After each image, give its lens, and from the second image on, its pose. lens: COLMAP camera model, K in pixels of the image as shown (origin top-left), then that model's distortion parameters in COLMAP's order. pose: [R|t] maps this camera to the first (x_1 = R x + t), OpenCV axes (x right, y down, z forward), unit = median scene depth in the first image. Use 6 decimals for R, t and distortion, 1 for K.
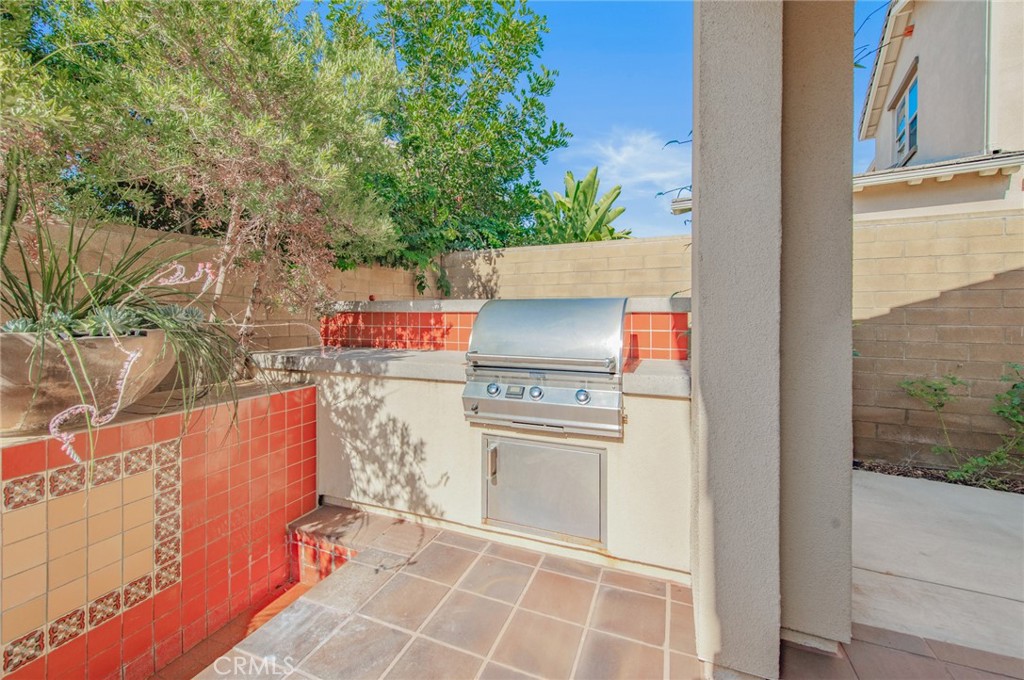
lens RADIAL K [[401.7, 0, 508.1], [0, 401.7, 324.5], [0, 0, 1]] dist [0.015196, -0.003952]
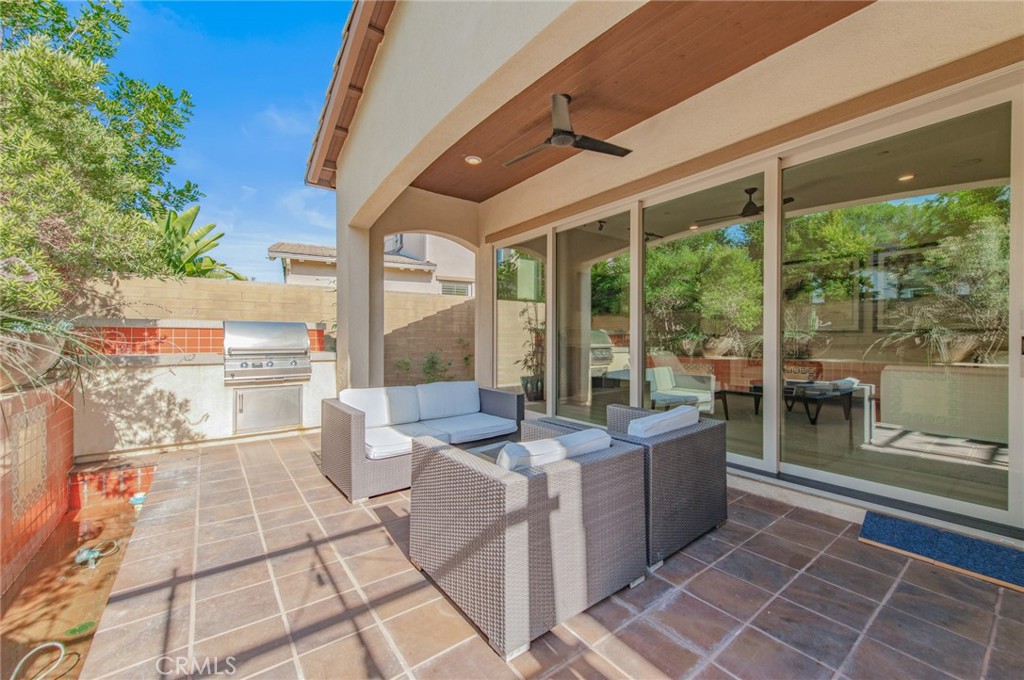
lens RADIAL K [[401.7, 0, 504.4], [0, 401.7, 345.1], [0, 0, 1]] dist [0.015196, -0.003952]
pose [[0.536726, -0.016417, 0.843597, -0.873296], [0.021603, 0.999750, 0.005711, 0.061361], [-0.843480, 0.015159, 0.536947, -1.034567]]
